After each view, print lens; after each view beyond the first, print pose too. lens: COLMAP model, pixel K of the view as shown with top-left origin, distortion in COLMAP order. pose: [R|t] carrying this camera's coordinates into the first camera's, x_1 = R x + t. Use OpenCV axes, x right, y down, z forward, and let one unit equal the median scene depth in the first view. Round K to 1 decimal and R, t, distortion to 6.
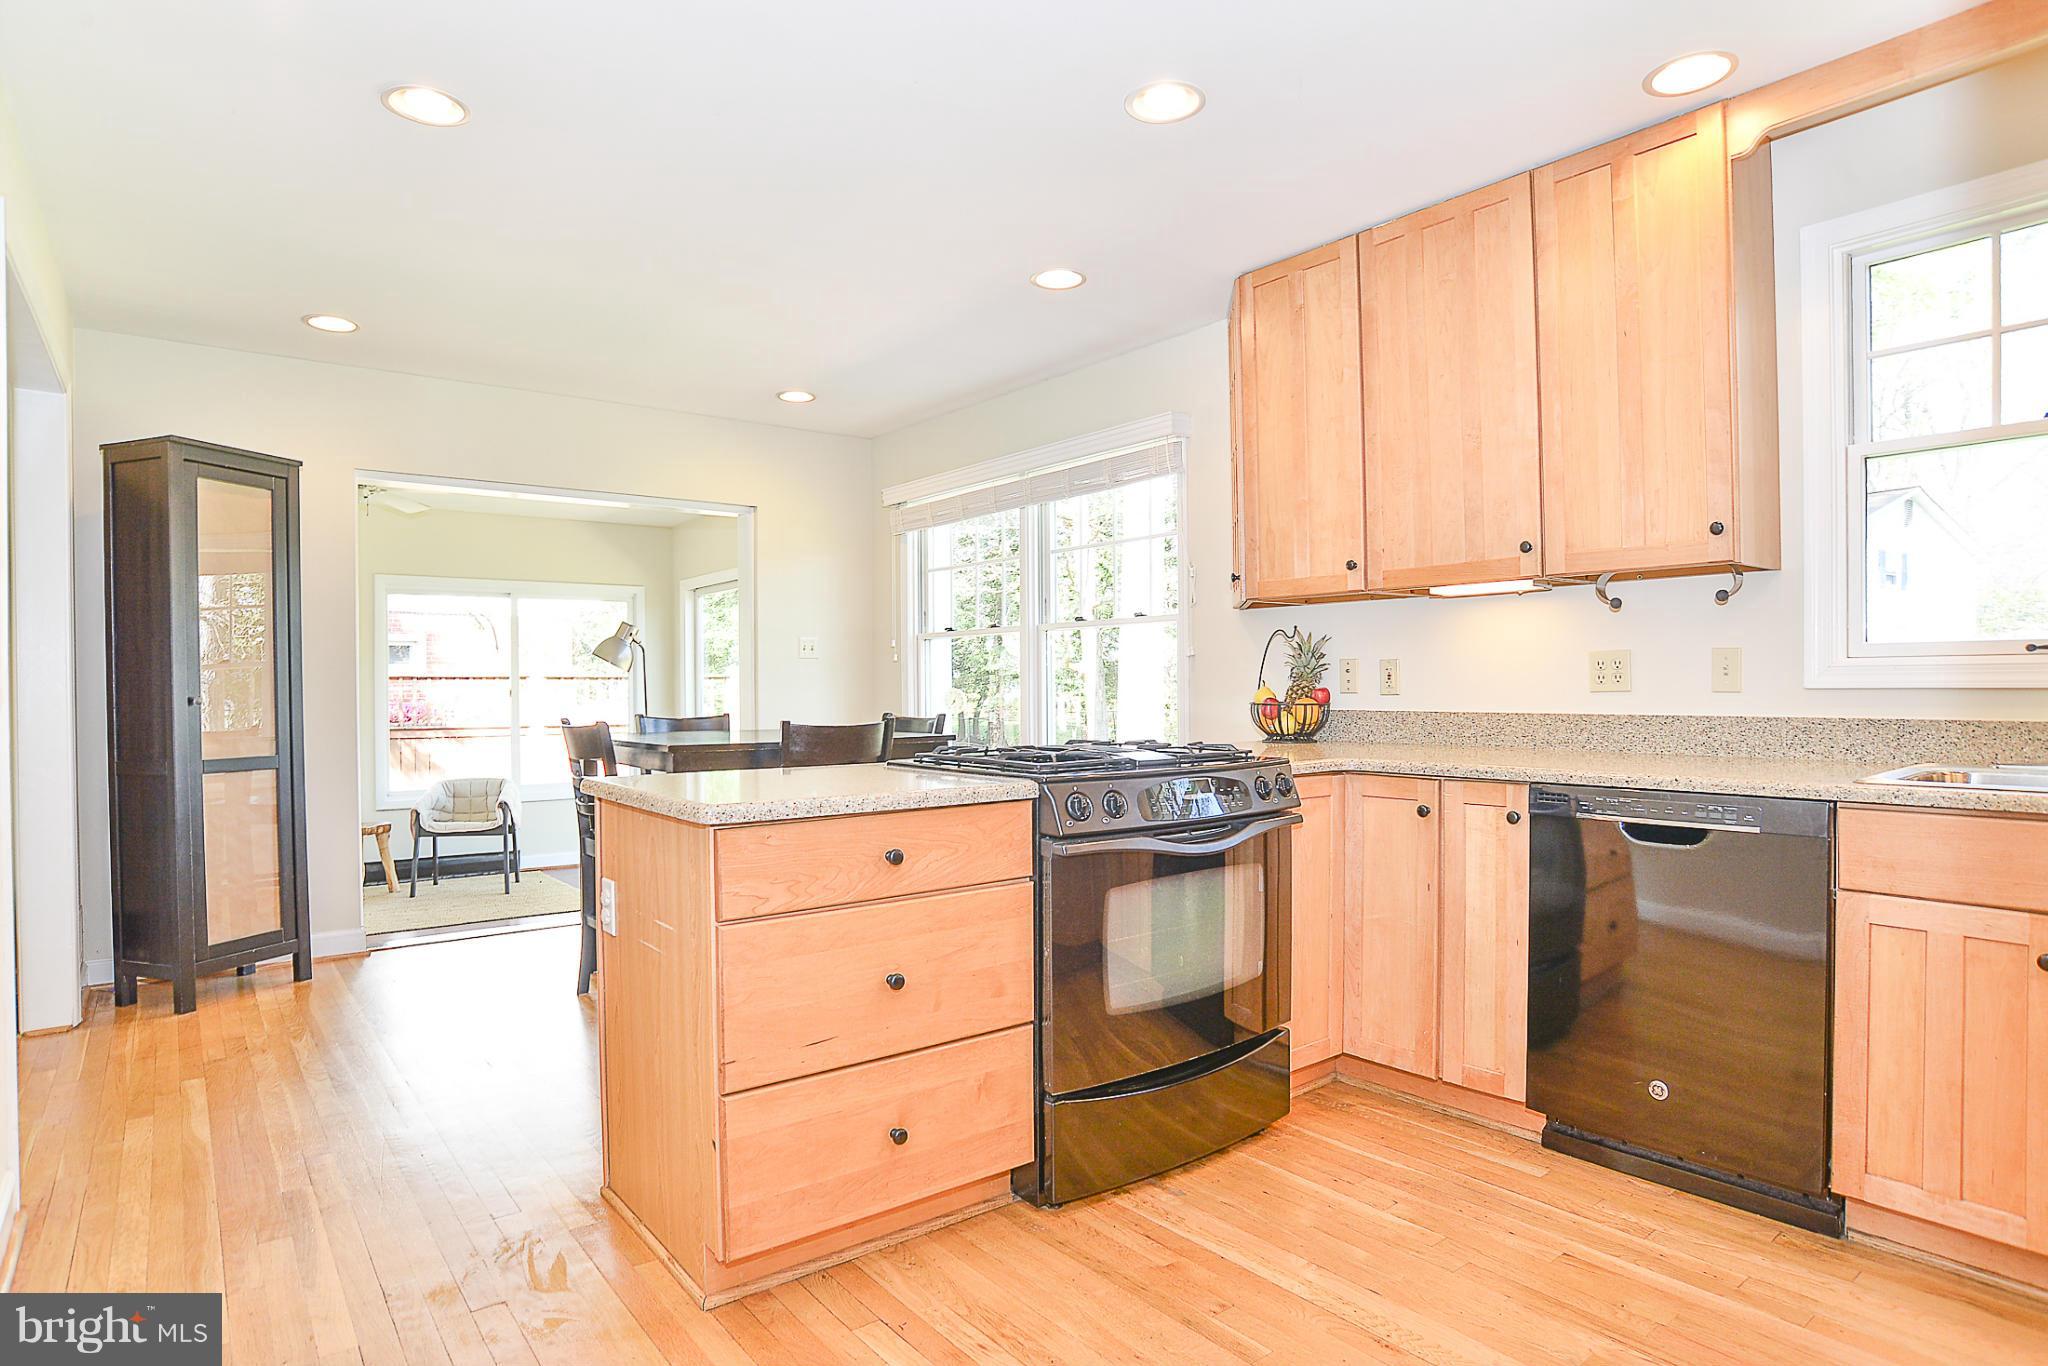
lens RADIAL K [[1142.5, 0, 1019.8], [0, 1142.5, 678.8], [0, 0, 1]] dist [-0.044677, 0.010403]
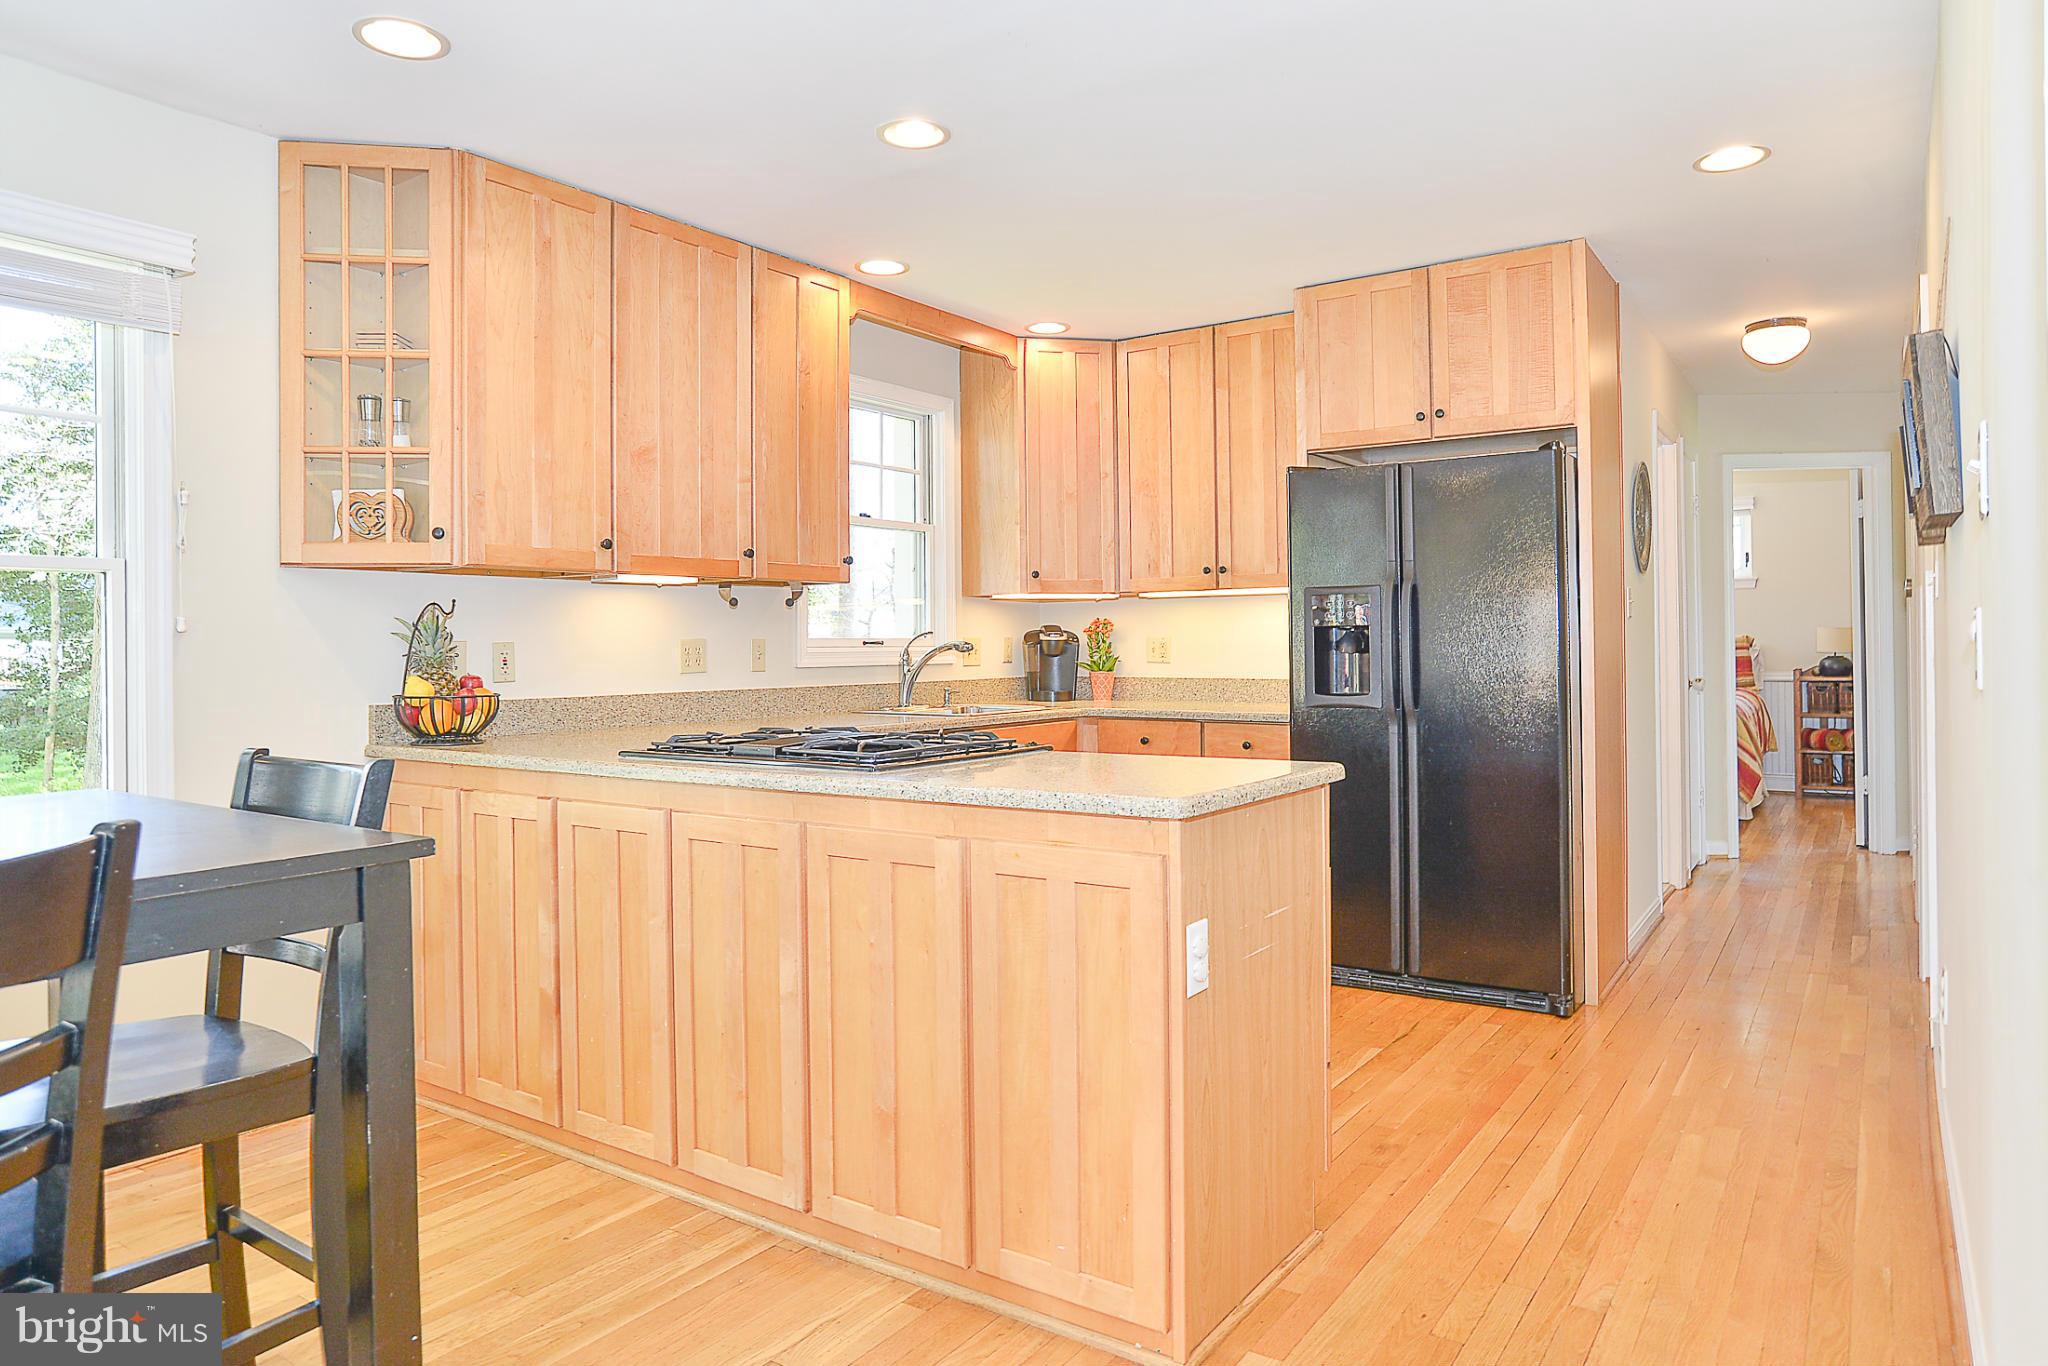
lens RADIAL K [[1270.1, 0, 1039.5], [0, 1270.1, 632.6], [0, 0, 1]] dist [-0.050697, 0.011676]
pose [[-0.300977, 0.018817, 0.953446, -0.994057], [0.008074, 0.999820, -0.017183, -0.006146], [-0.953597, 0.002527, -0.301075, 1.181864]]
